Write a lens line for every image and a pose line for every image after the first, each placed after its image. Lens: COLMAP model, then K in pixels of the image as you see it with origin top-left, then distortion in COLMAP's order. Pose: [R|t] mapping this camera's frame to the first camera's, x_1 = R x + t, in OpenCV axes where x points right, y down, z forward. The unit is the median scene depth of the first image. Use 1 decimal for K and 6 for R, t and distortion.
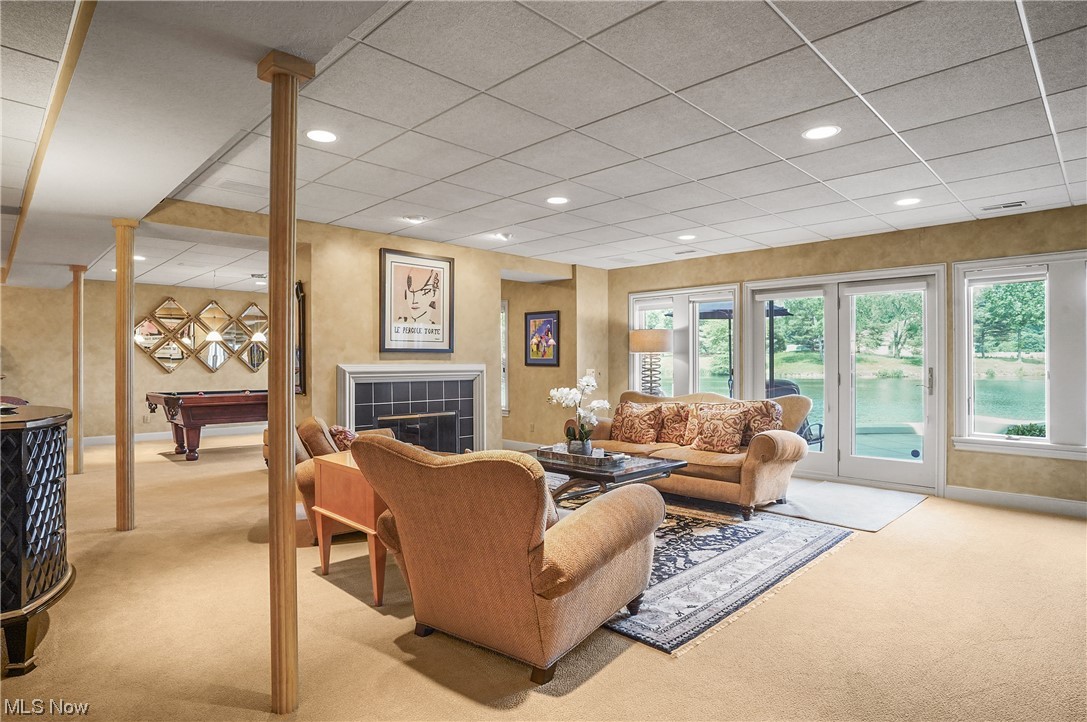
lens RADIAL K [[580.1, 0, 544.3], [0, 580.1, 356.1], [0, 0, 1]] dist [-0.007292, 0.002943]
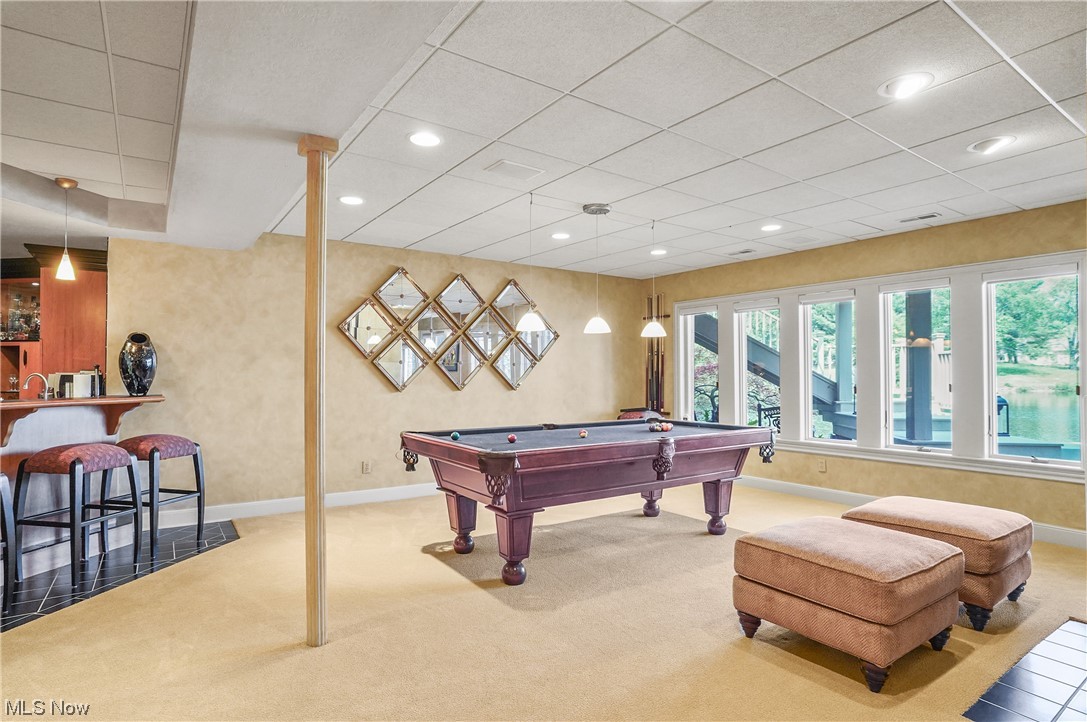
lens RADIAL K [[580.1, 0, 543.0], [0, 580.1, 365.5], [0, 0, 1]] dist [-0.007292, 0.002943]
pose [[0.985793, 0.000000, -0.167963, -0.438235], [-0.000479, 0.999996, -0.002816, 0.004315], [0.167962, 0.002857, 0.985789, 0.468377]]
